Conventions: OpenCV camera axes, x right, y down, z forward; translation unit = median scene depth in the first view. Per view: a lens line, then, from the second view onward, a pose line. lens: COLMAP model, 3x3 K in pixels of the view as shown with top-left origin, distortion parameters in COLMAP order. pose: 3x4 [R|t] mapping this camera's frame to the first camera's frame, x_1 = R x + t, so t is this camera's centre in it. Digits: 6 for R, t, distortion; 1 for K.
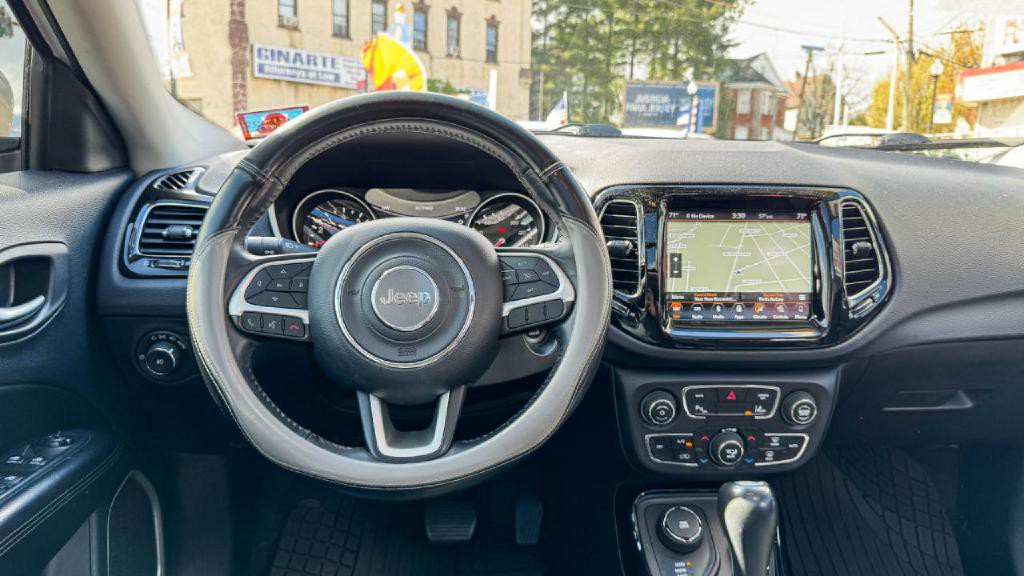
lens RADIAL K [[740.5, 0, 510.2], [0, 740.5, 281.0], [0, 0, 1]] dist [0.010499, -0.006041]
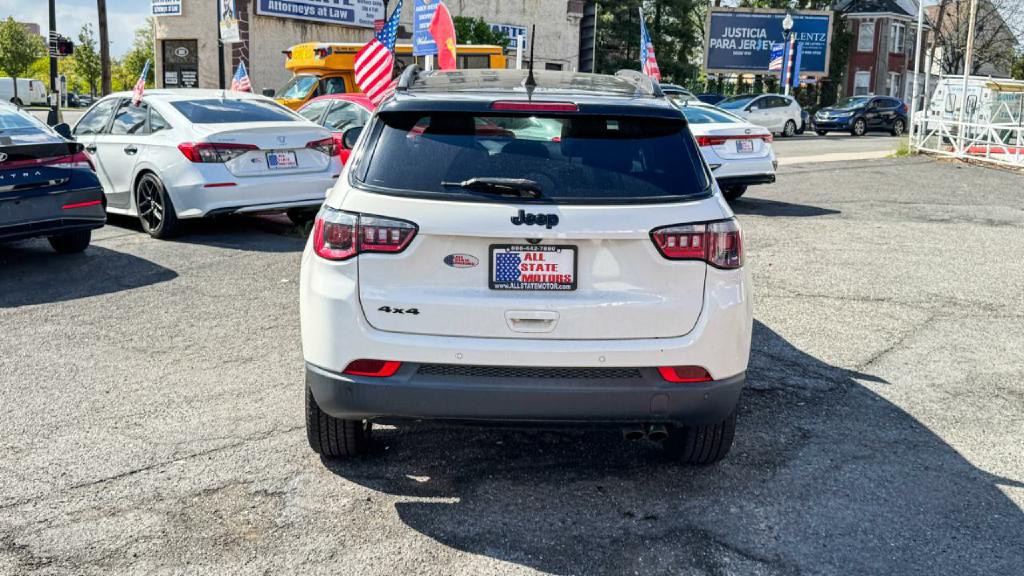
lens RADIAL K [[1025.7, 0, 501.4], [0, 1025.7, 278.7], [0, 0, 1]] dist [0.054311, 0.000000]
pose [[0.997969, 0.018973, -0.060806, 0.012997], [-0.018728, 0.999814, 0.004602, 0.014862], [0.060882, -0.003454, 0.998139, -0.127756]]
